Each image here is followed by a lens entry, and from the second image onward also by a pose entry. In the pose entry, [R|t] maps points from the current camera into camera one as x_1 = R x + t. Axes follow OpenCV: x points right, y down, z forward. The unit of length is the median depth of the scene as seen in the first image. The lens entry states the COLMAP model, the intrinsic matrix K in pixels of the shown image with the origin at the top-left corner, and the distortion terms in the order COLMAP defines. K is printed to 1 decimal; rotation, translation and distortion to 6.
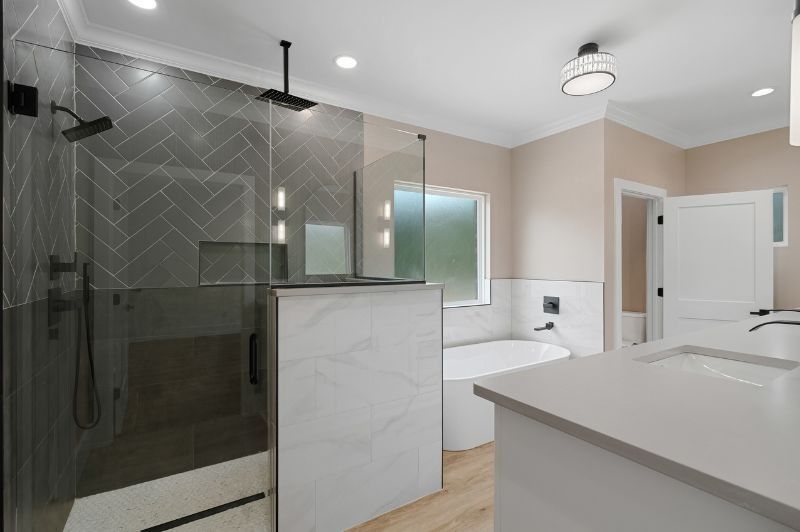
lens RADIAL K [[366.4, 0, 400.0], [0, 366.4, 266.0], [0, 0, 1]] dist [-0.002378, 0.000542]
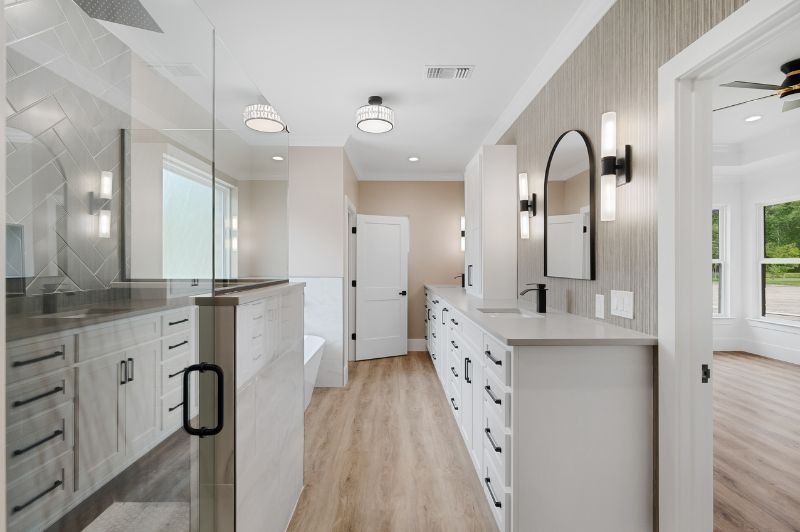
lens RADIAL K [[366.4, 0, 400.0], [0, 366.4, 266.0], [0, 0, 1]] dist [-0.002378, 0.000542]
pose [[0.518306, 0.001228, 0.855194, -0.566810], [-0.005676, 0.999982, 0.002004, 0.000004], [-0.855176, -0.005893, 0.518304, 0.236957]]
